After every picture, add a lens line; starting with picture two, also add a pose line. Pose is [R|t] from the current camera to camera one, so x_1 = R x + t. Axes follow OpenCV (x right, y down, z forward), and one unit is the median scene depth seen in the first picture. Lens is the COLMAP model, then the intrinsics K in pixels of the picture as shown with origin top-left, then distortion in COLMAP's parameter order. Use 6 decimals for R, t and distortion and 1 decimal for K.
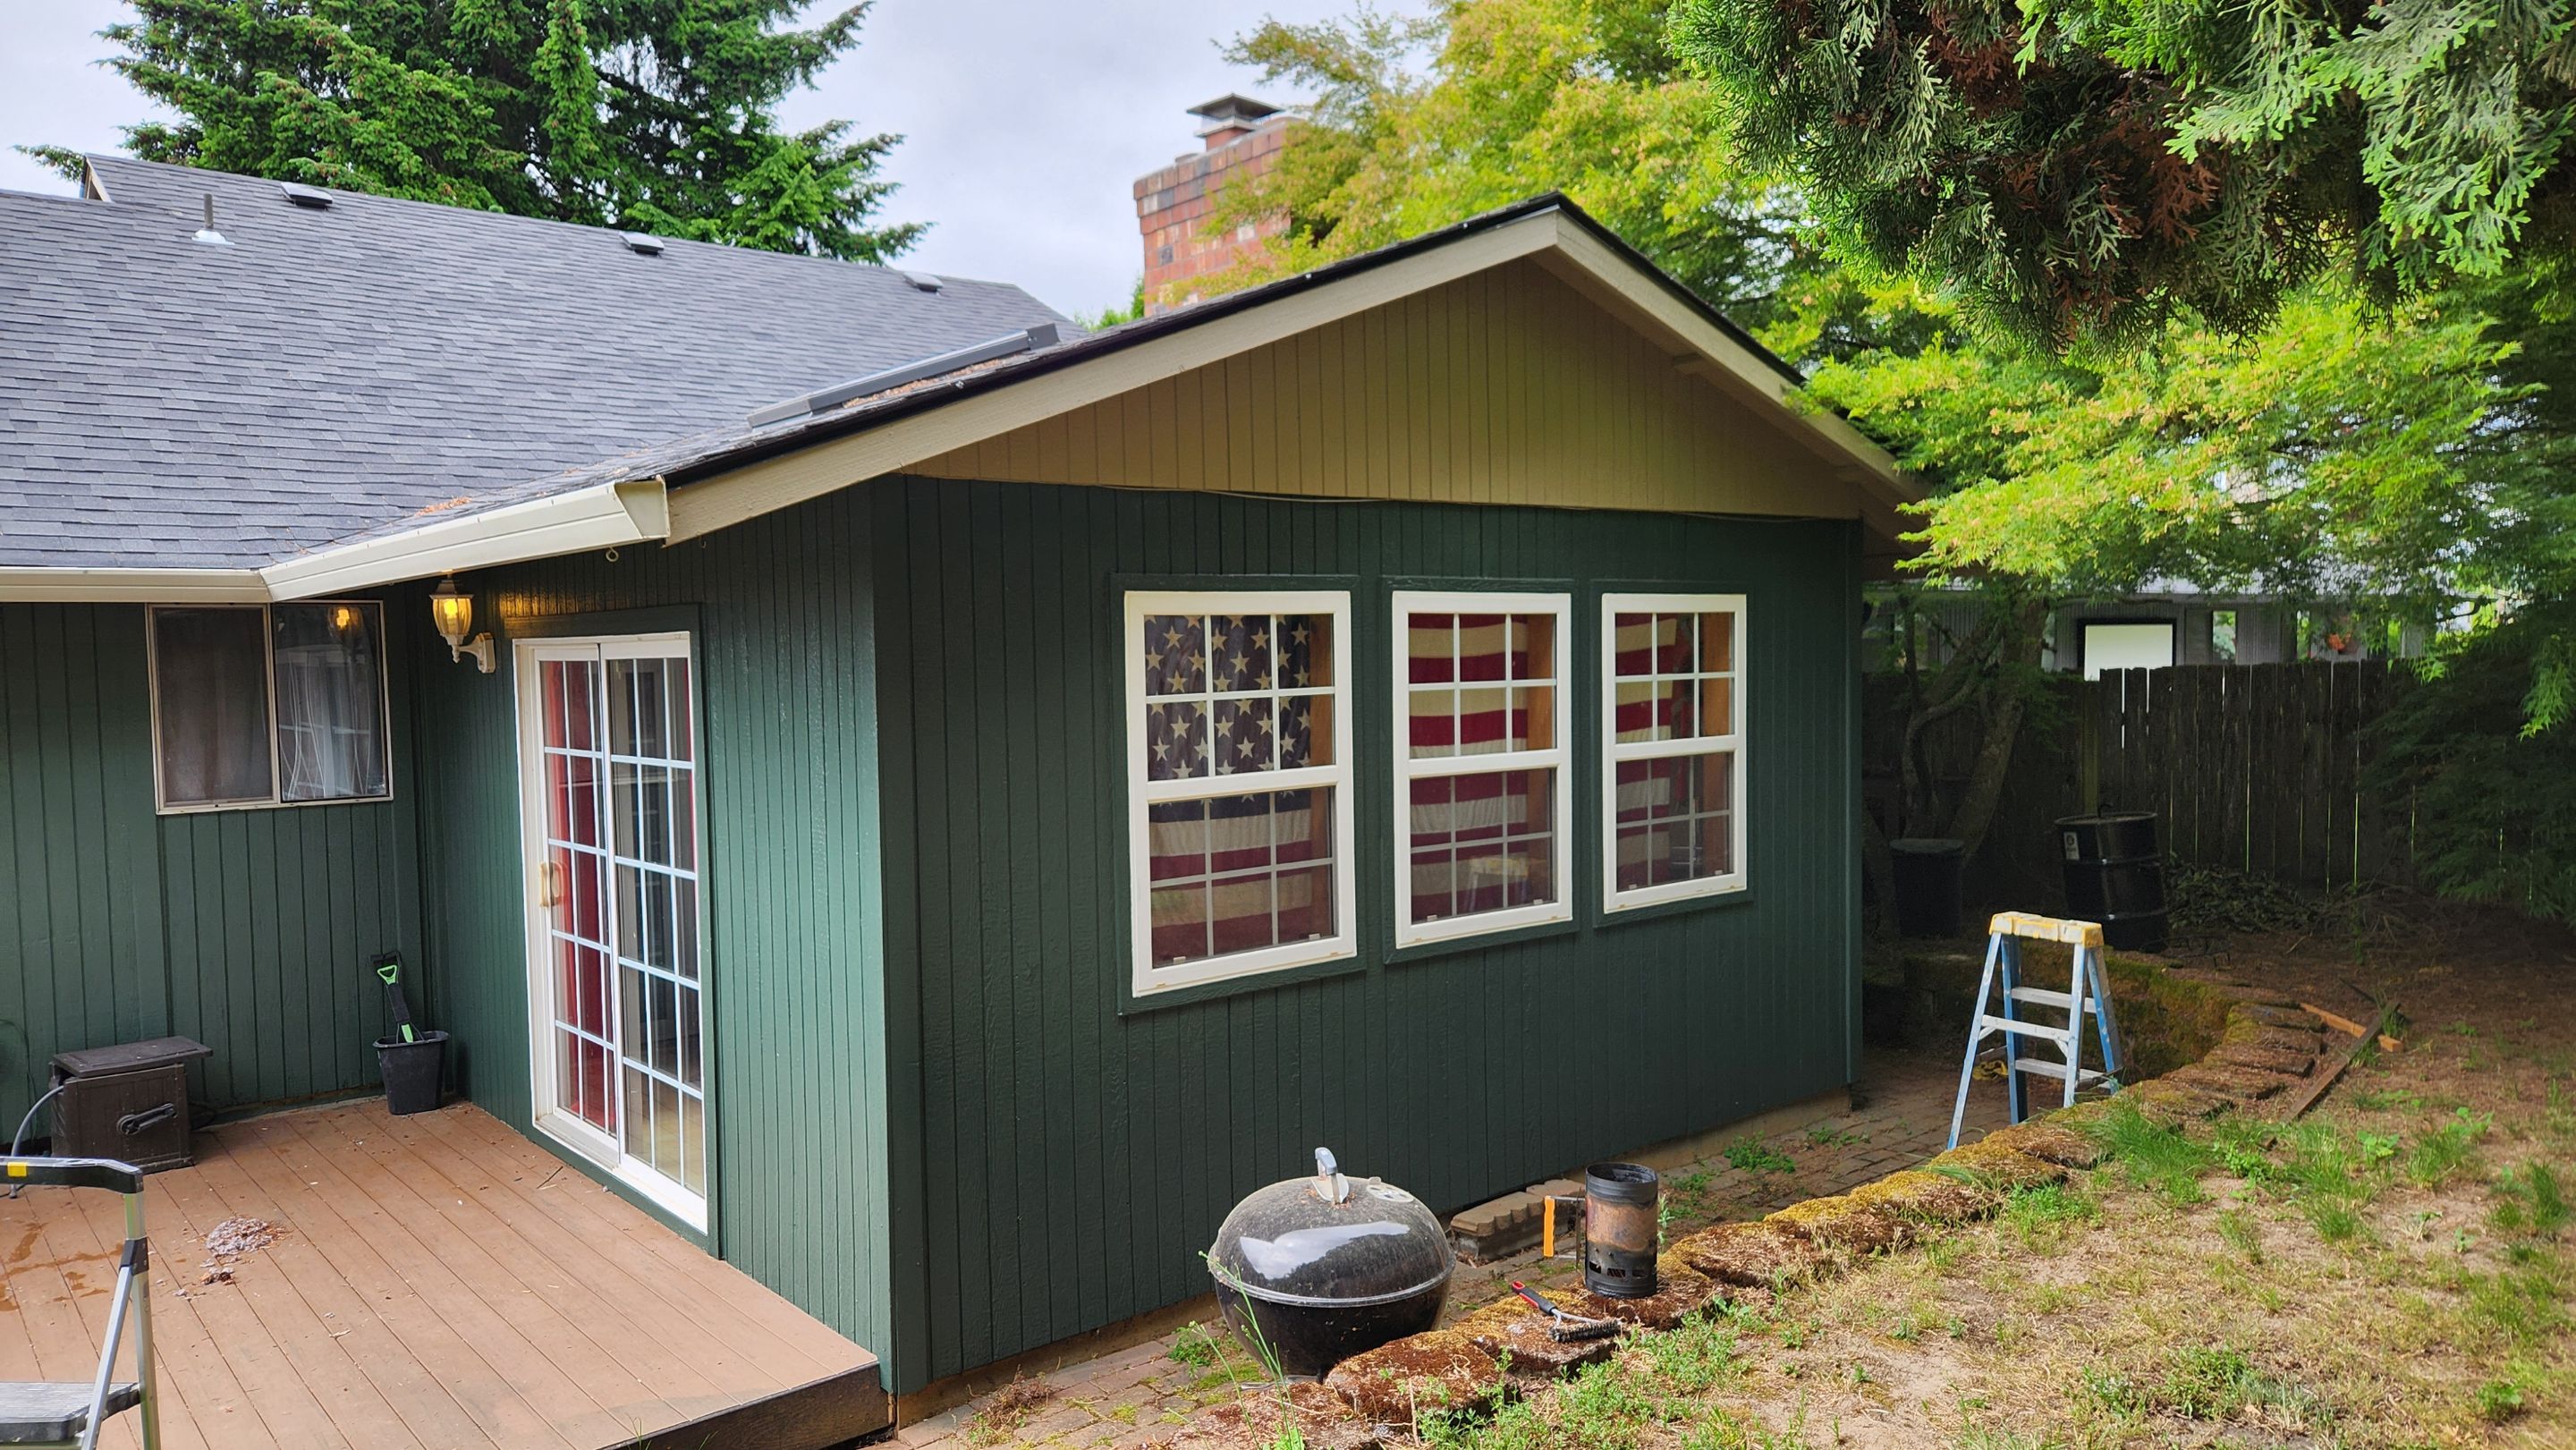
lens RADIAL K [[1717.9, 0, 1241.7], [0, 1717.9, 735.7], [0, 0, 1]] dist [0.049227, -0.001979]
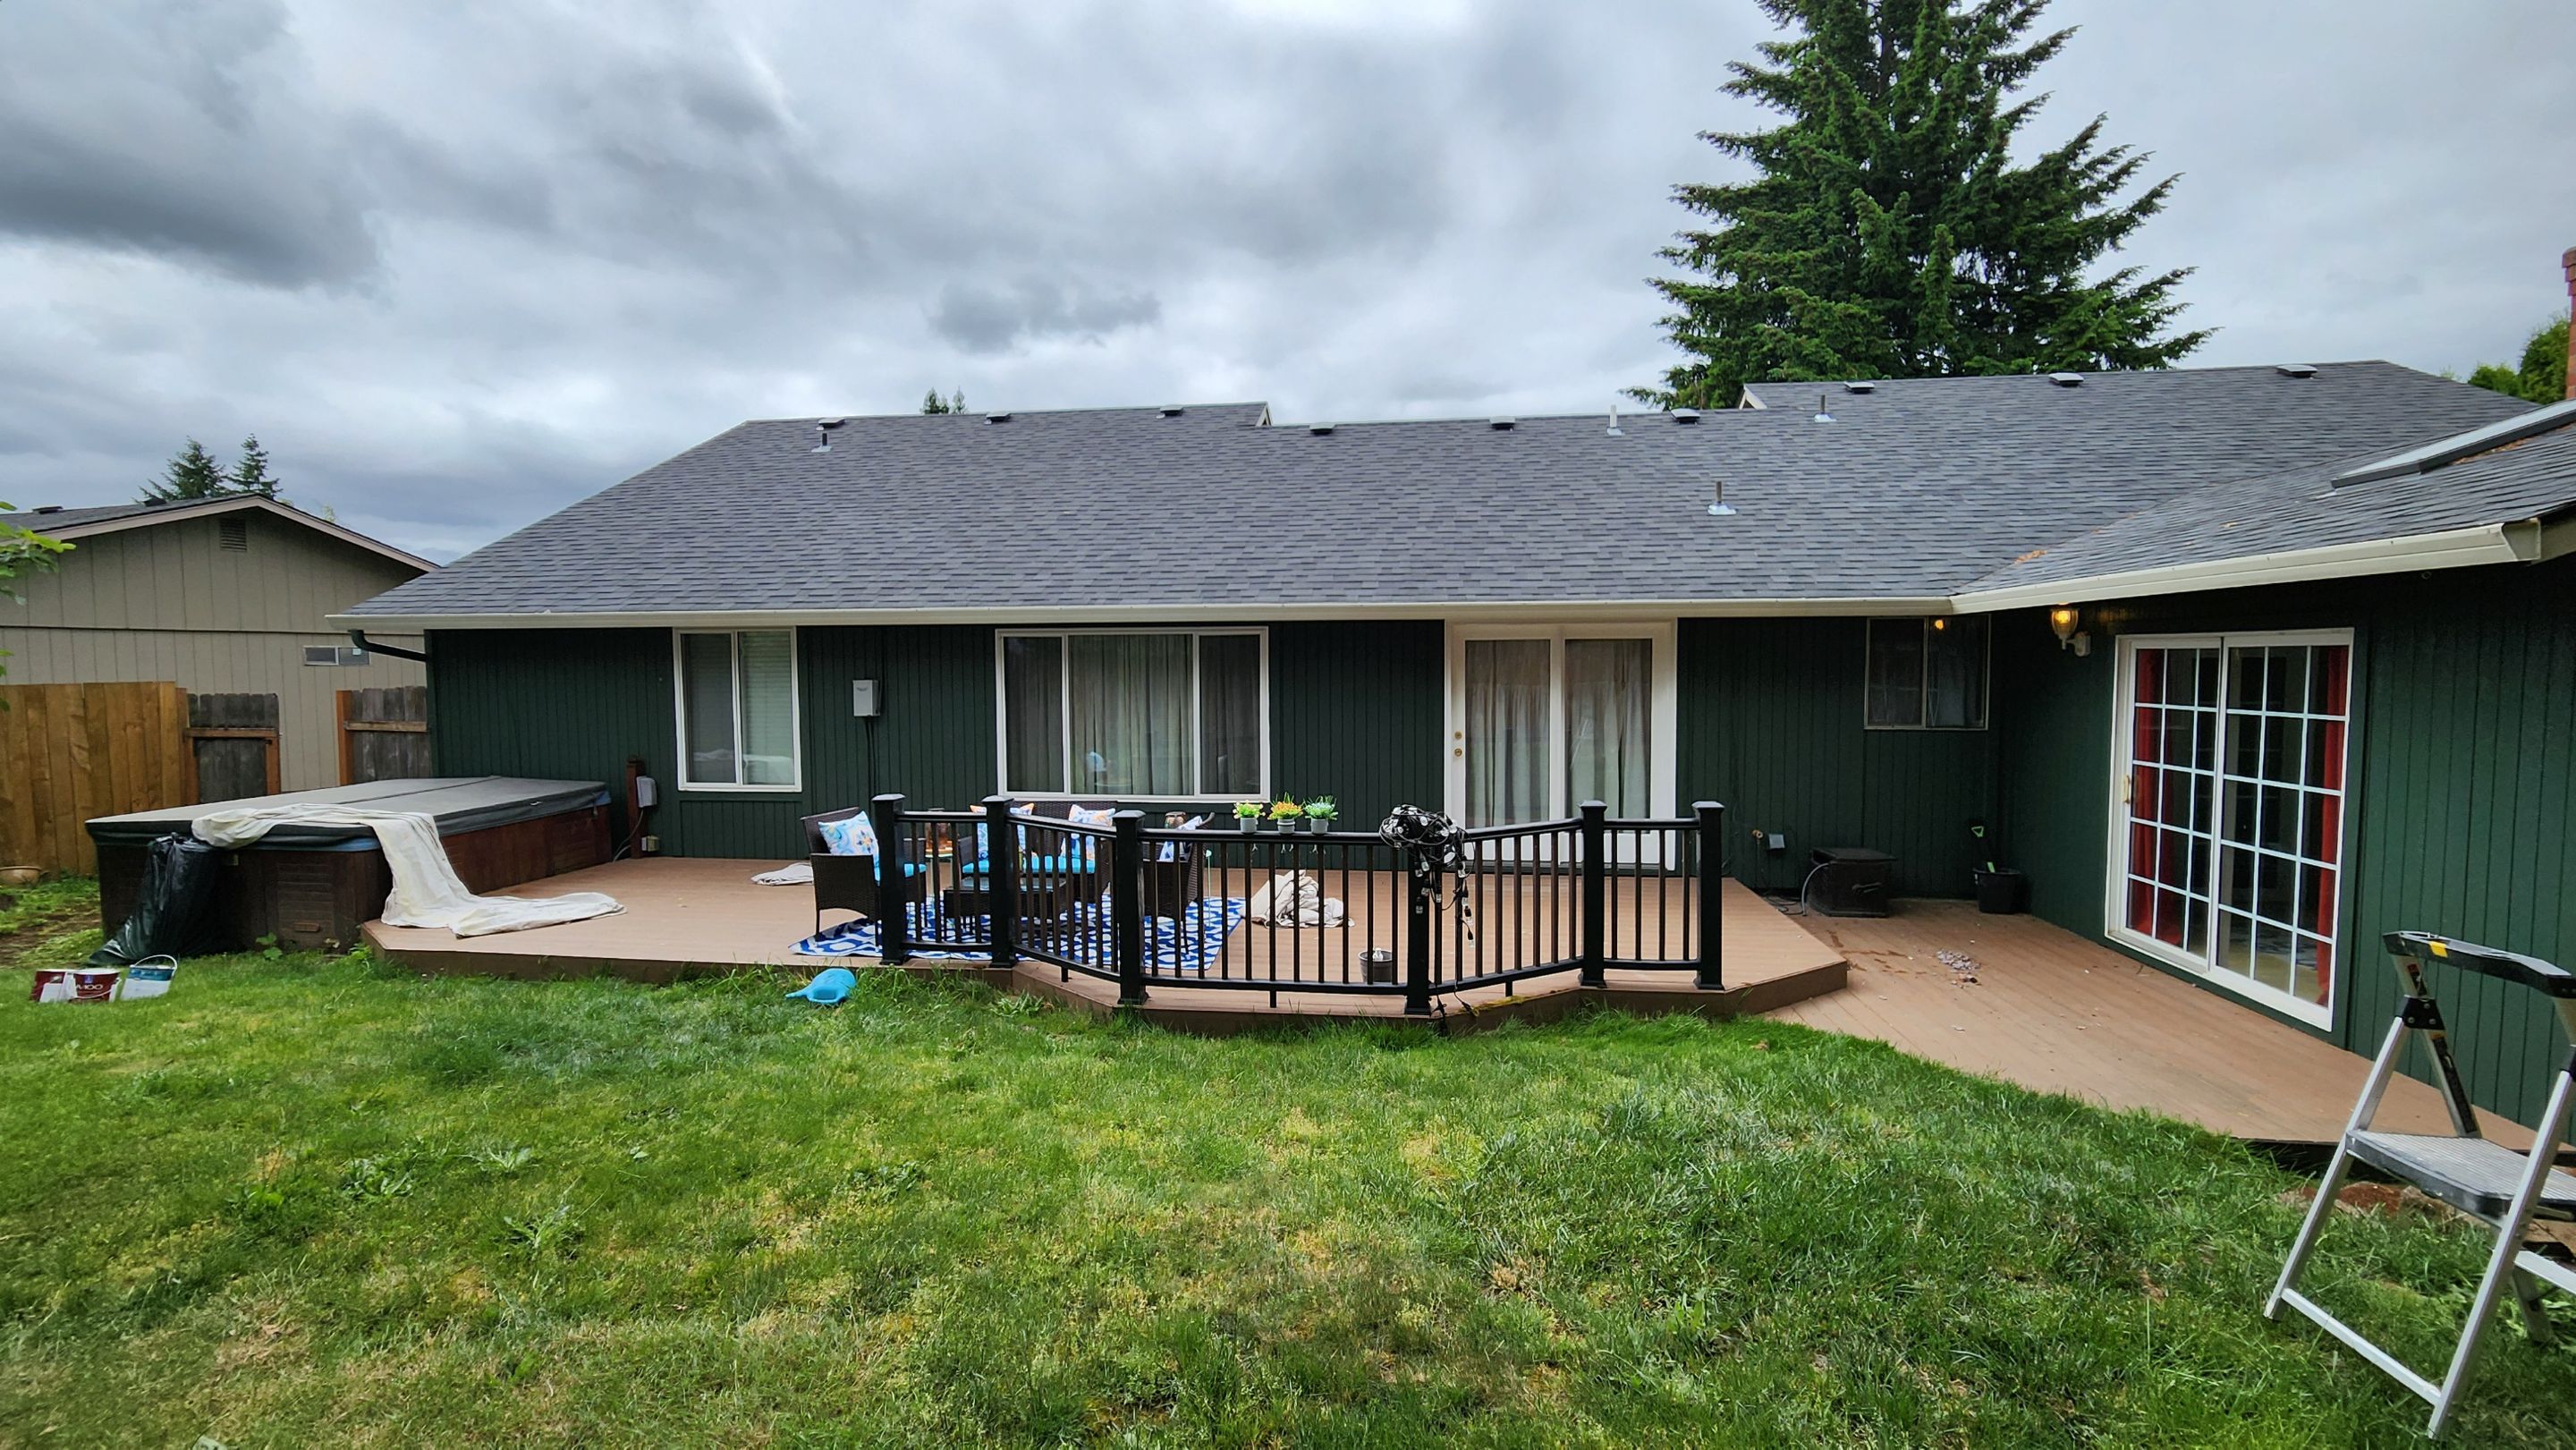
lens RADIAL K [[1047.5, 0, 1301.2], [0, 1047.5, 719.7], [0, 0, 1]] dist [0.009317, -0.006325]
pose [[0.686802, 0.059849, -0.724377, -0.214739], [-0.047720, 0.998167, 0.037225, 0.021310], [0.725277, 0.009002, 0.688399, -0.211189]]
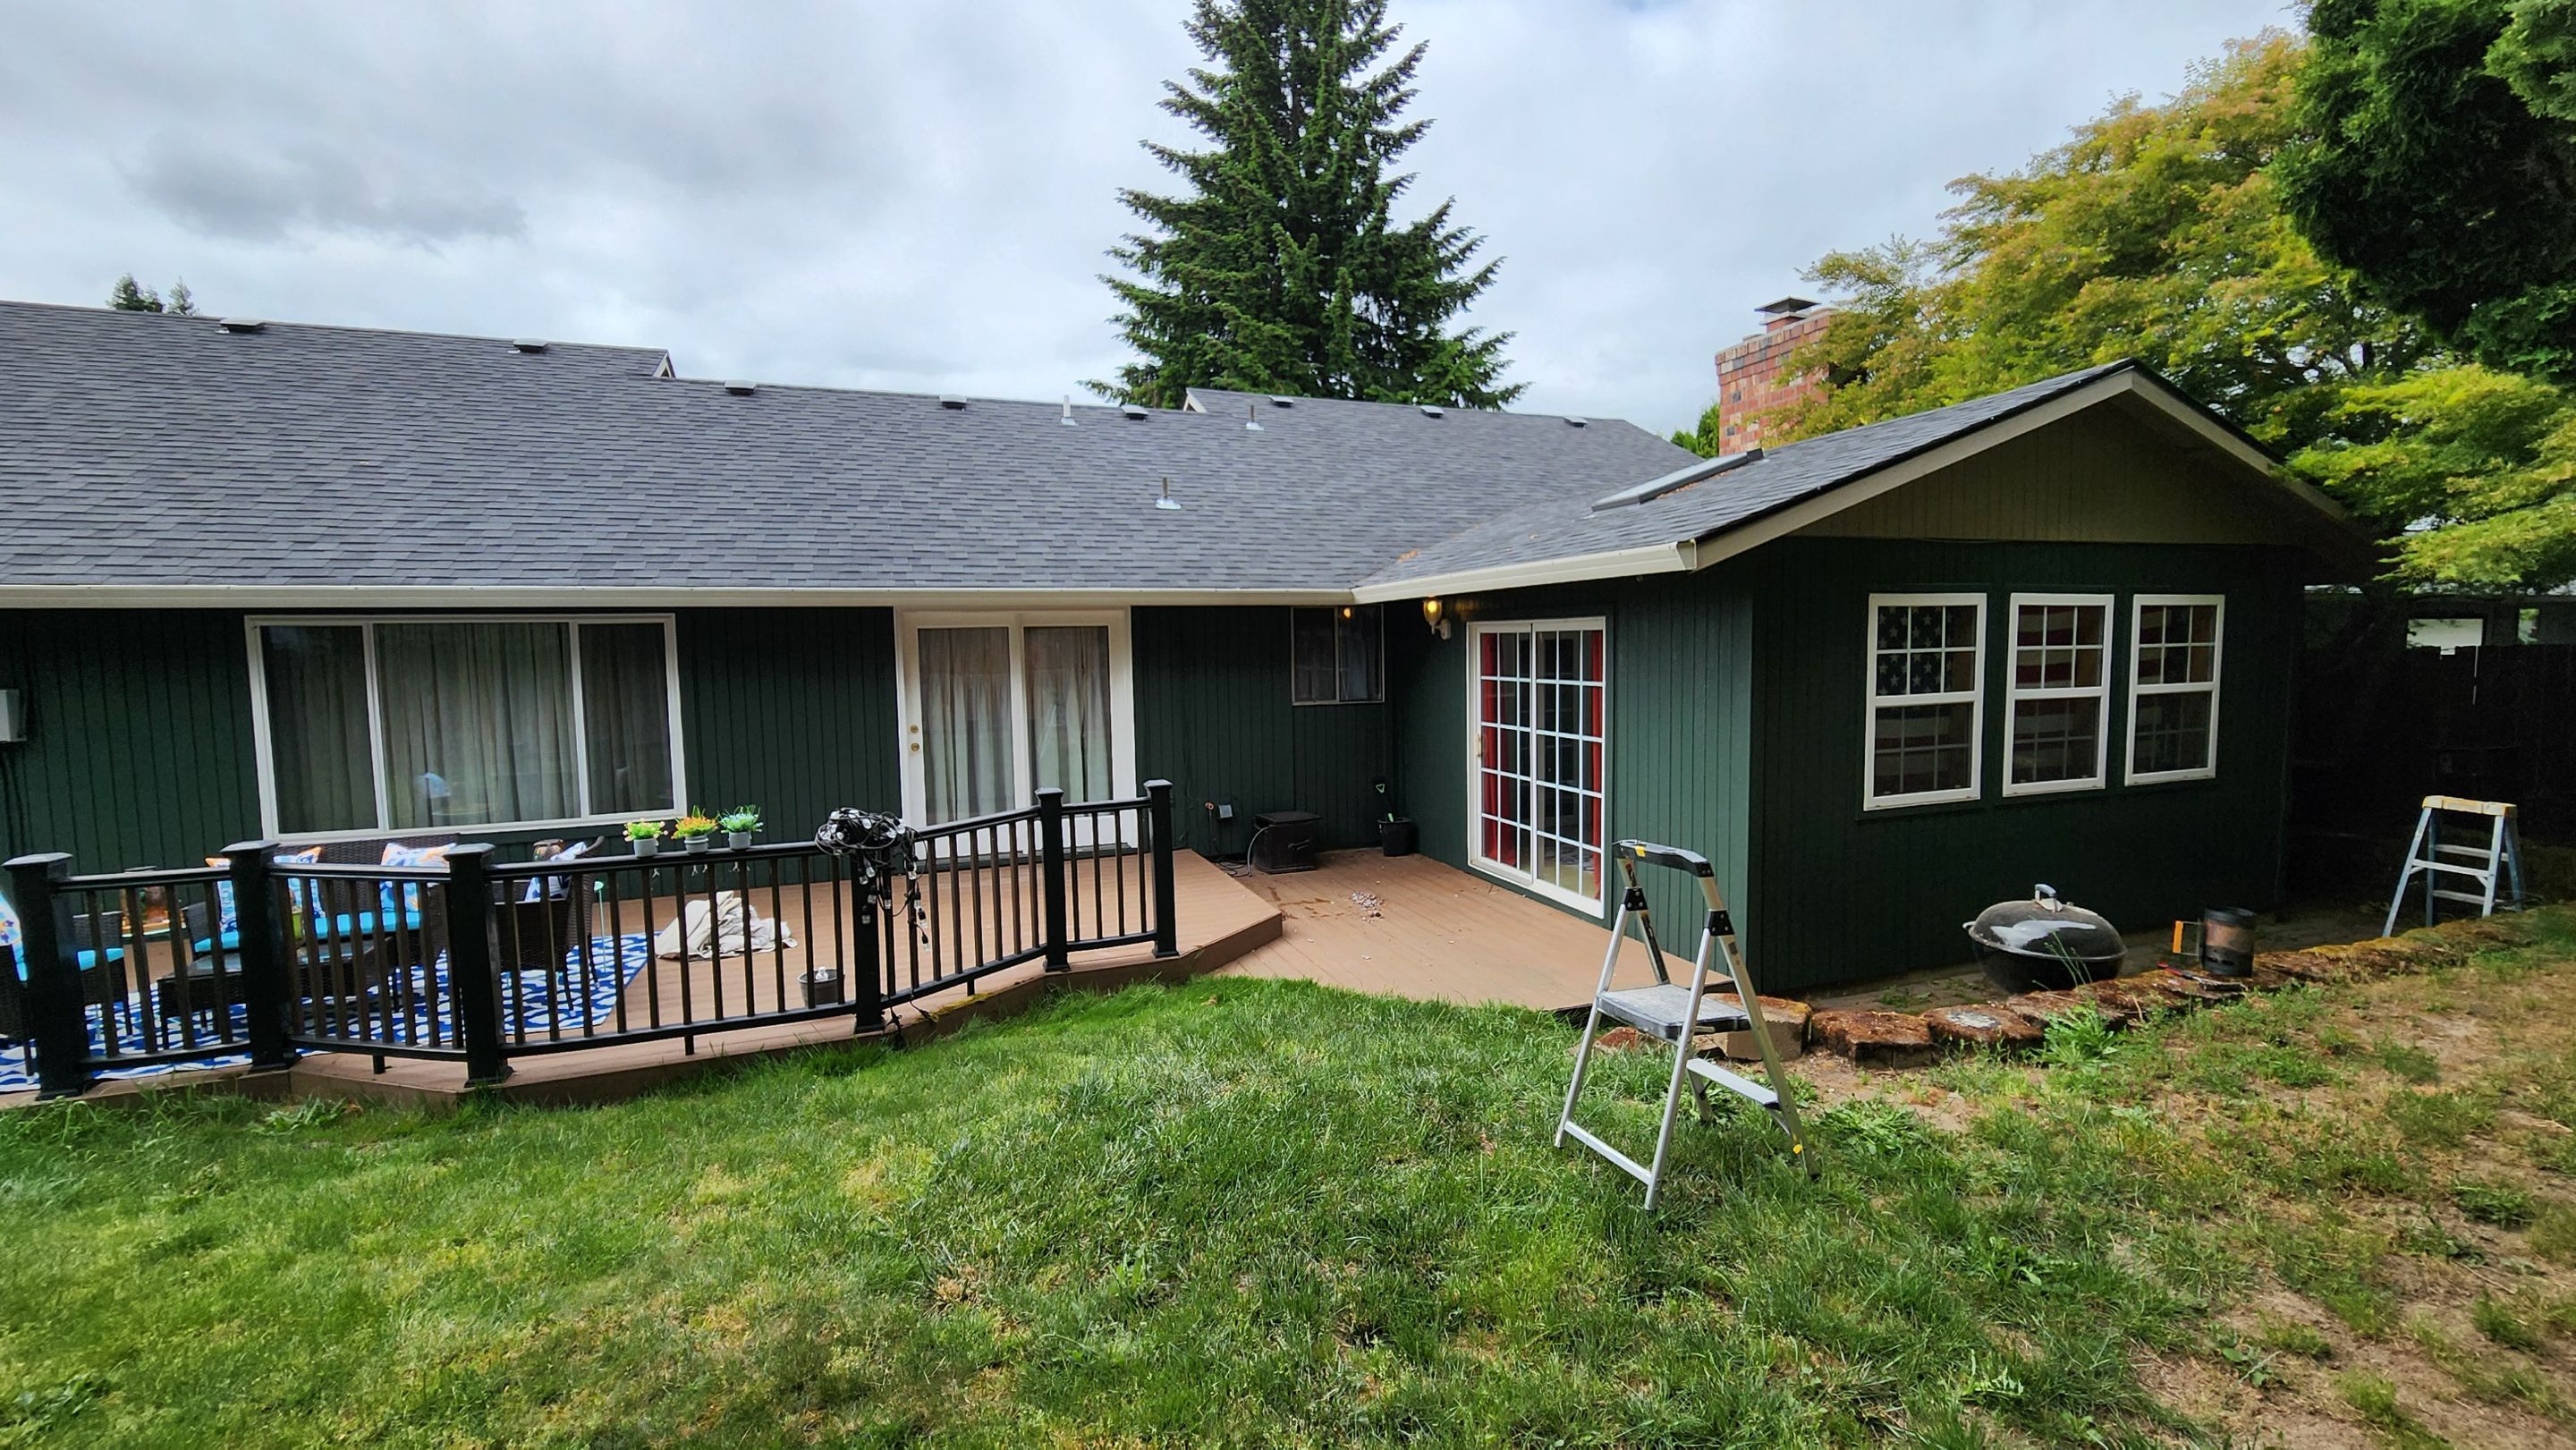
lens RADIAL K [[1047.5, 0, 1301.2], [0, 1047.5, 719.7], [0, 0, 1]] dist [0.009317, -0.006325]
pose [[0.947664, 0.029754, -0.317879, -0.201277], [-0.020570, 0.999269, 0.032211, 0.020212], [0.318605, -0.023986, 0.947584, -0.198302]]
